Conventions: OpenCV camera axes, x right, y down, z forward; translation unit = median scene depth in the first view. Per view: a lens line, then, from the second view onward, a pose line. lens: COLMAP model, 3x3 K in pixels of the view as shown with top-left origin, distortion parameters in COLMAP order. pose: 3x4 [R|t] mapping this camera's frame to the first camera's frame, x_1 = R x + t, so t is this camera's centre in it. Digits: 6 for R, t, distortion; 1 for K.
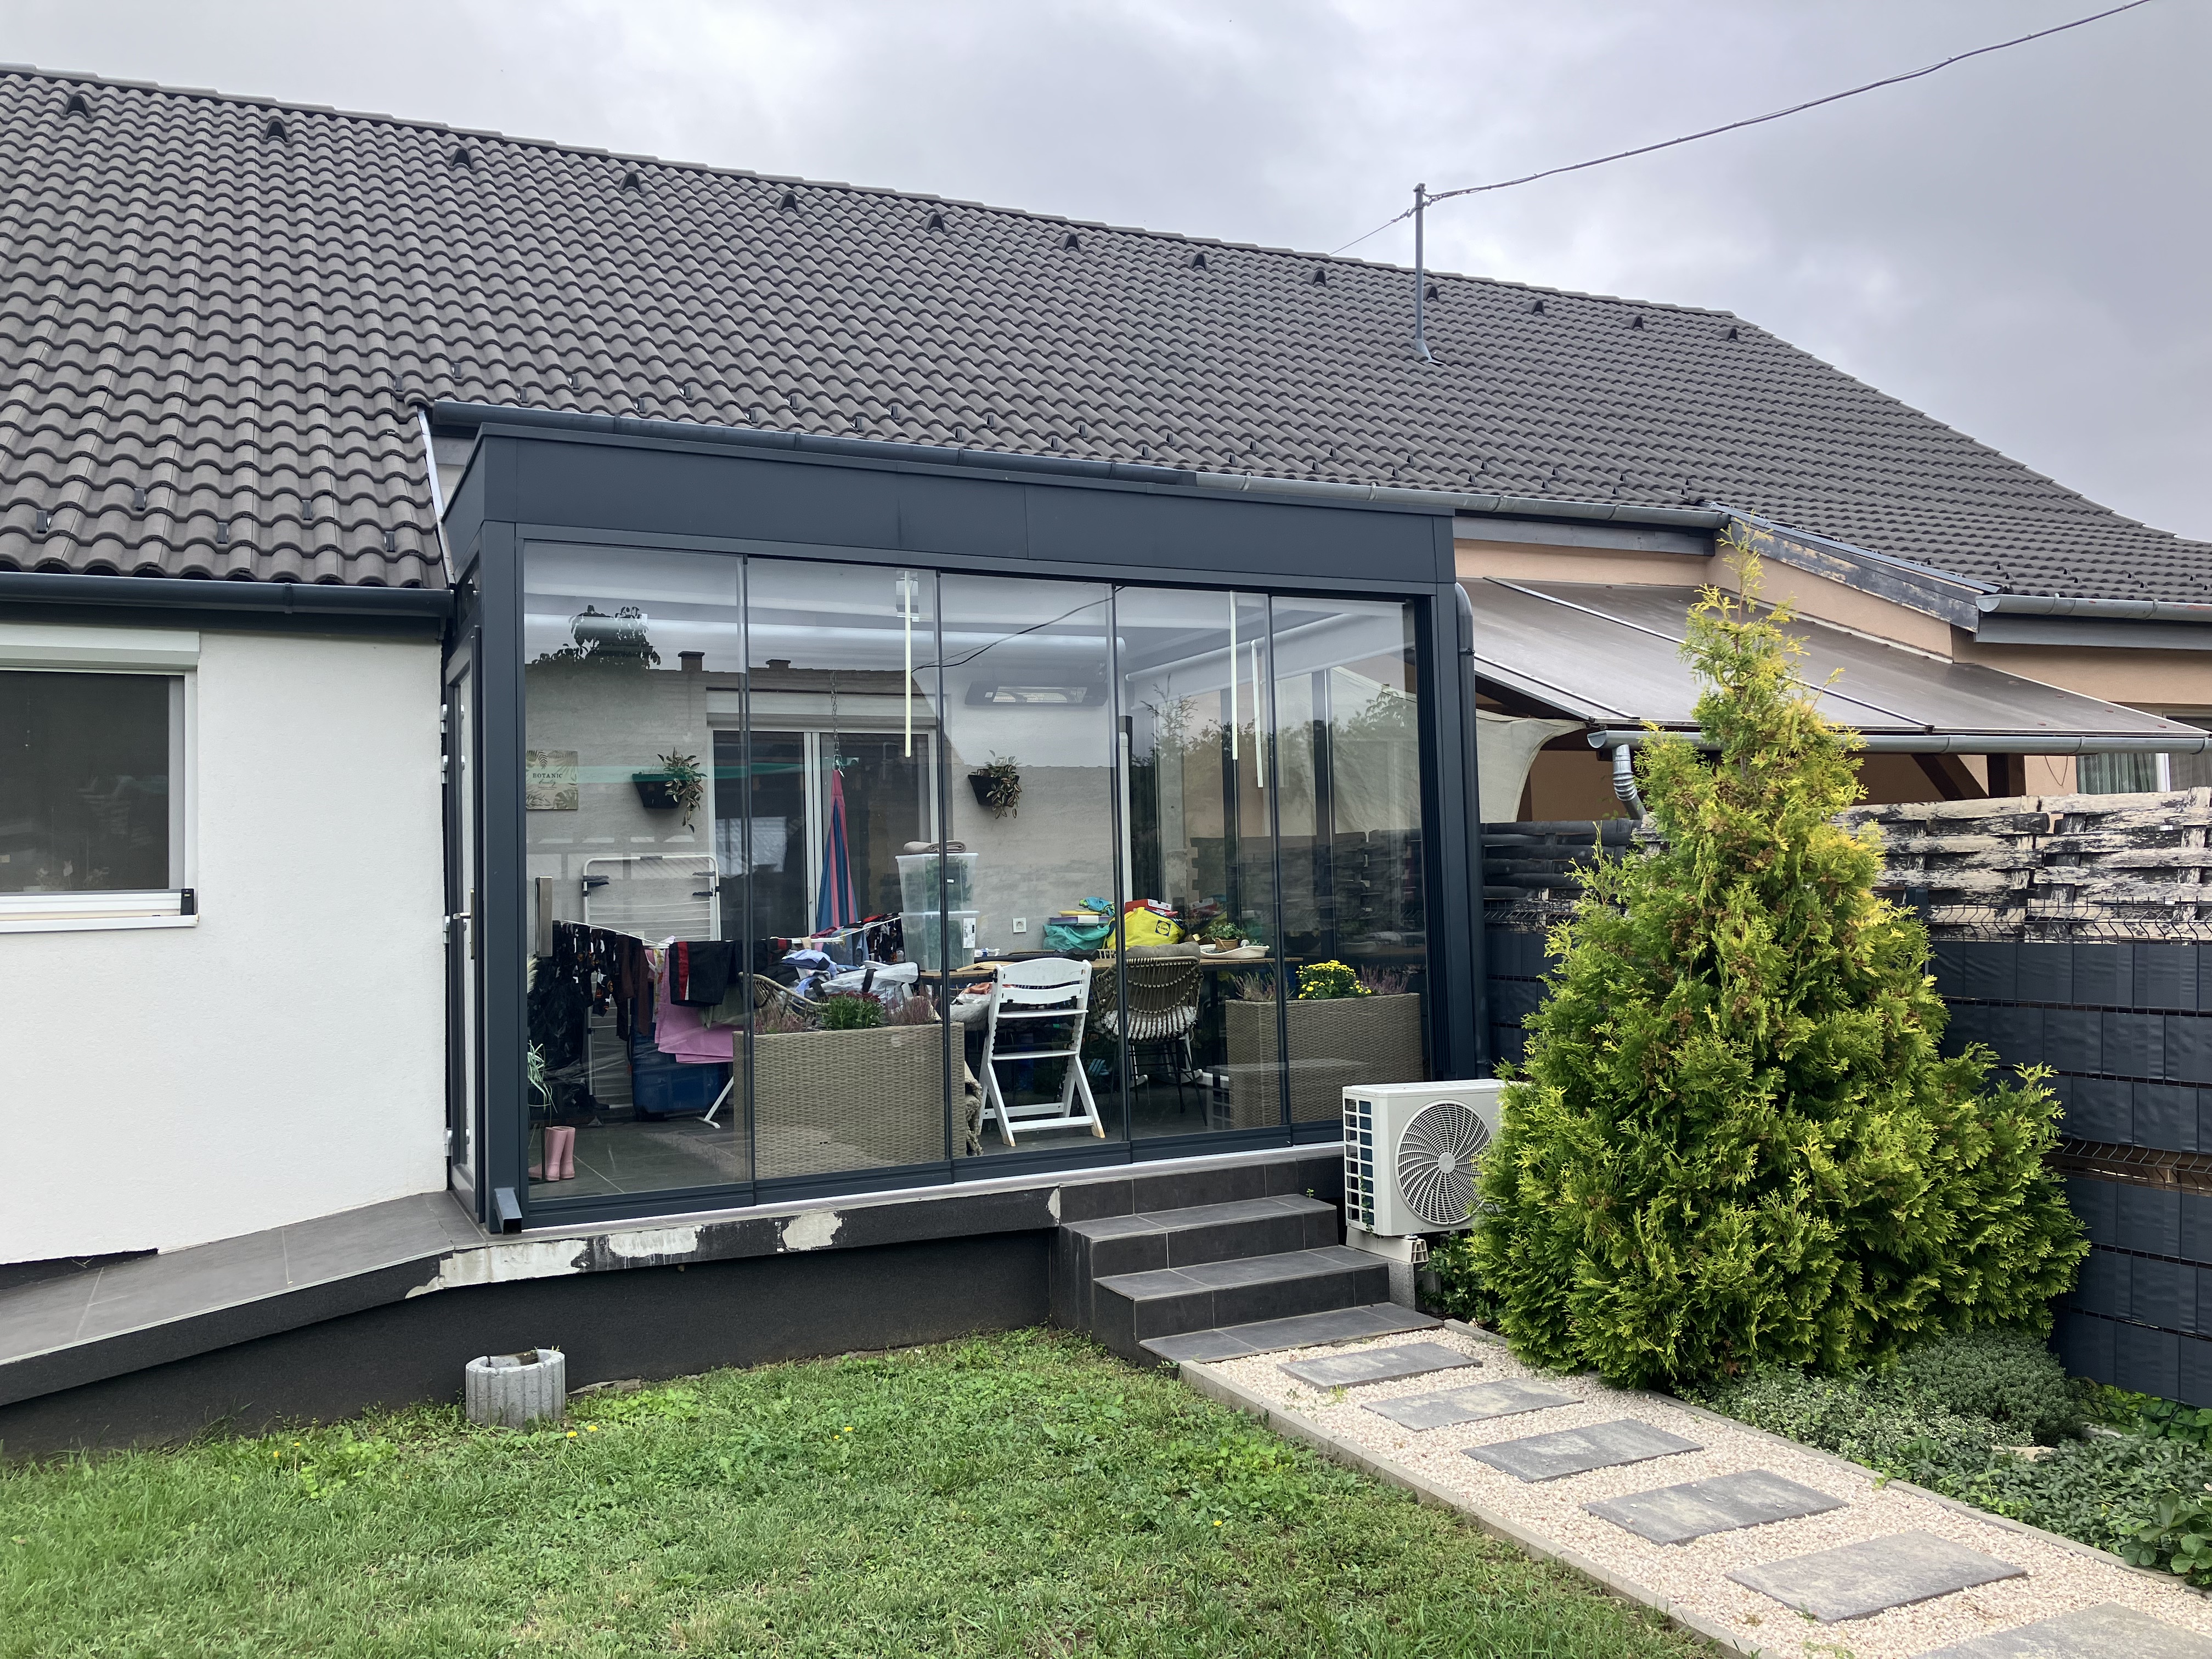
lens RADIAL K [[1804.0, 0, 1113.3], [0, 1804.0, 833.0], [0, 0, 1]] dist [0.031003, -0.021460]
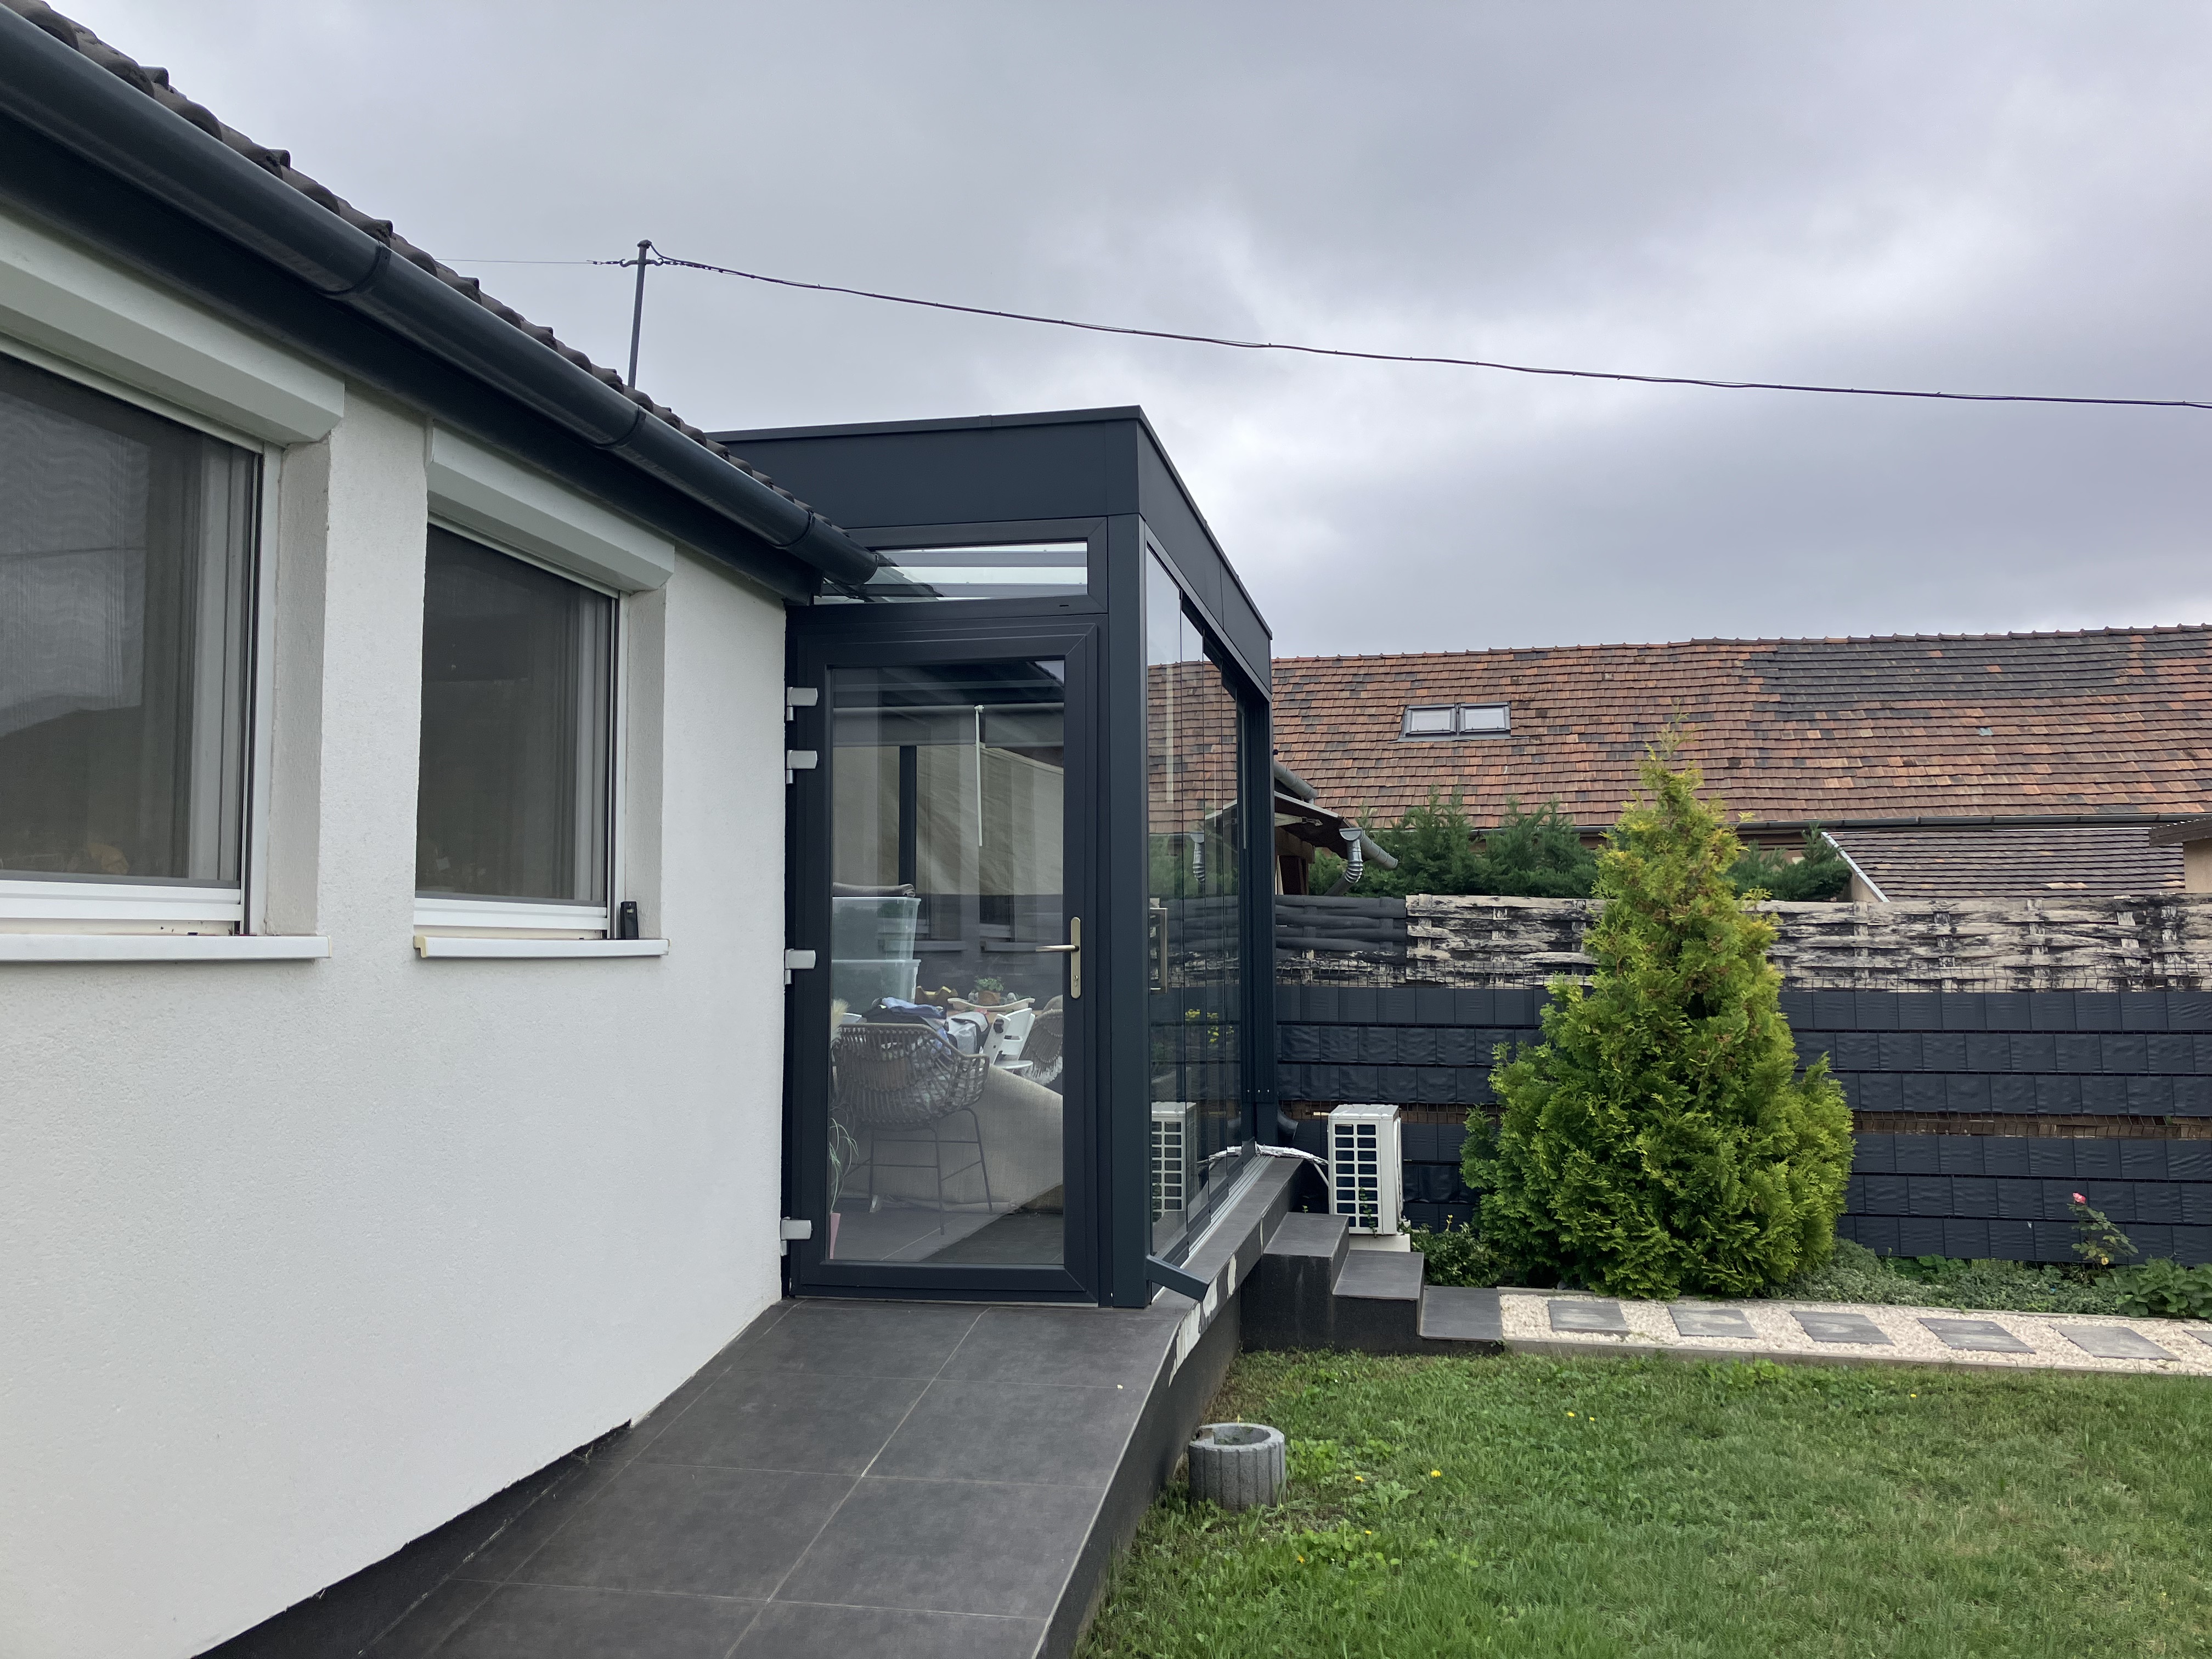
lens RADIAL K [[1804.0, 0, 1118.5], [0, 1804.0, 834.5], [0, 0, 1]] dist [0.031003, -0.021460]
pose [[0.595091, 0.076936, 0.799967, -1.087639], [-0.043213, 0.997030, -0.063742, 0.046949], [-0.802496, 0.003363, 0.596649, 0.484354]]
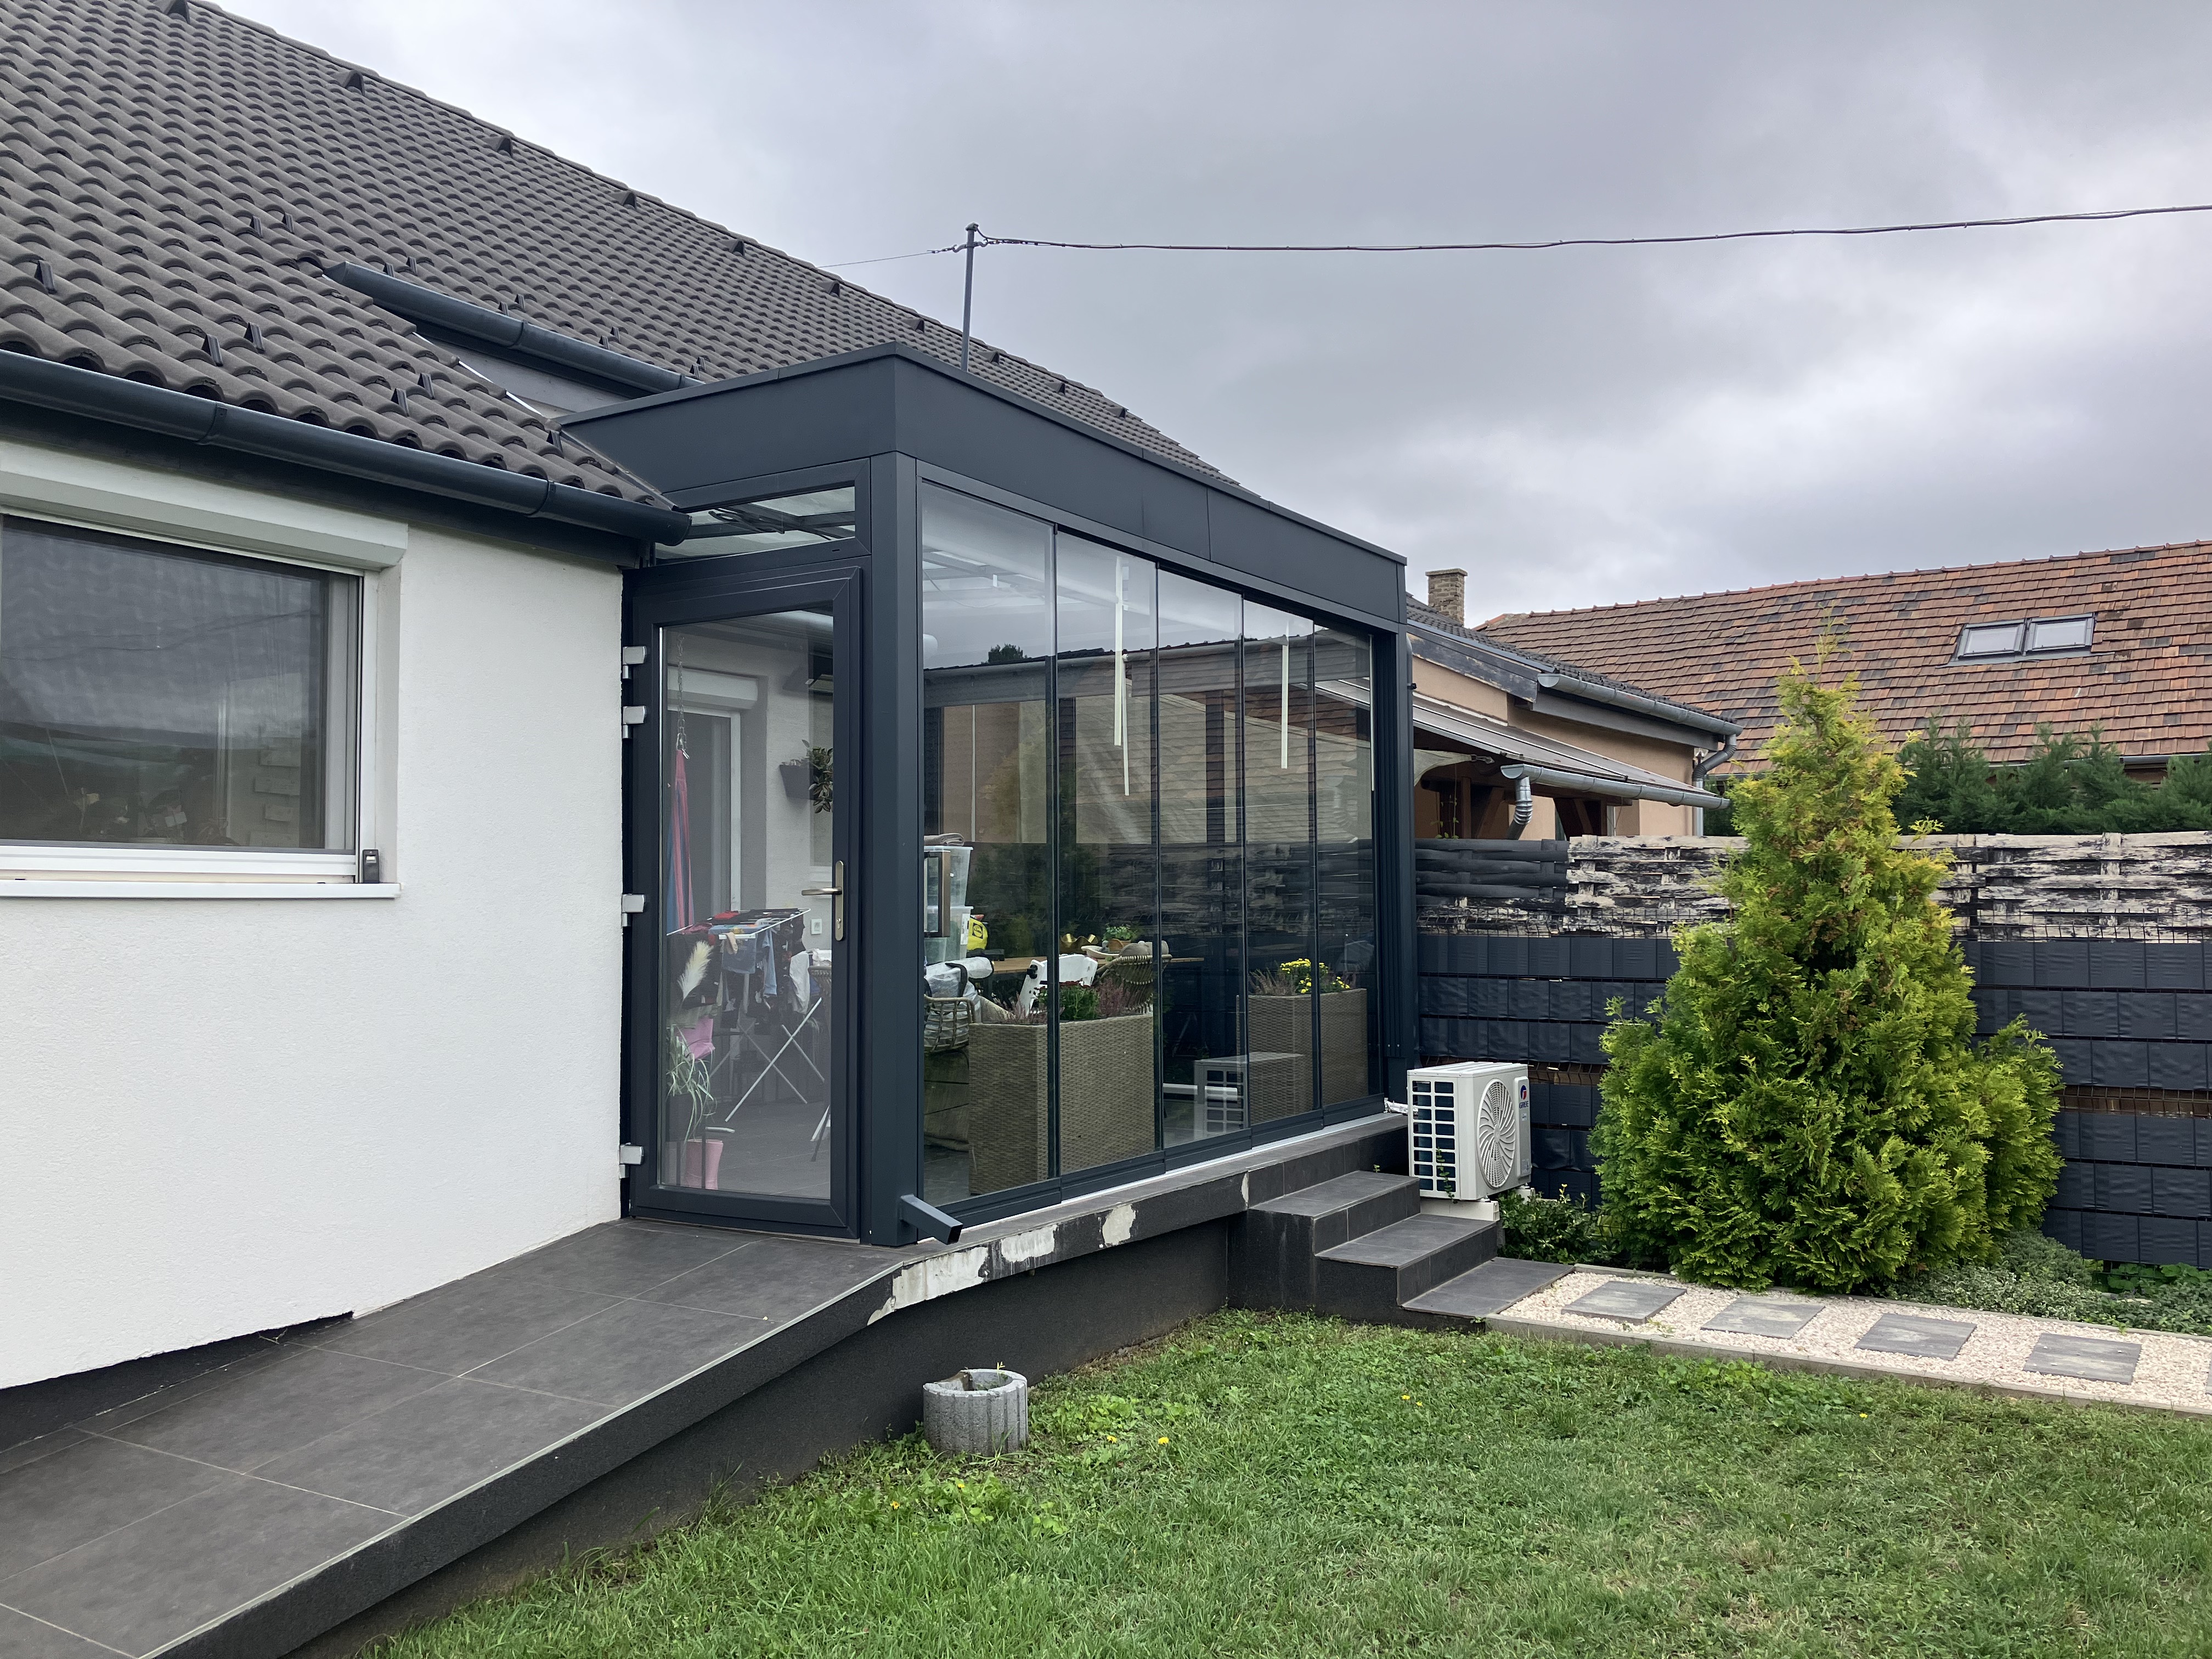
lens RADIAL K [[1804.0, 0, 1103.7], [0, 1804.0, 846.4], [0, 0, 1]] dist [0.031003, -0.021460]
pose [[0.845009, 0.040828, 0.533192, -0.746547], [-0.036649, 0.999158, -0.018426, 0.036636], [-0.533495, -0.003971, 0.845794, 0.195325]]
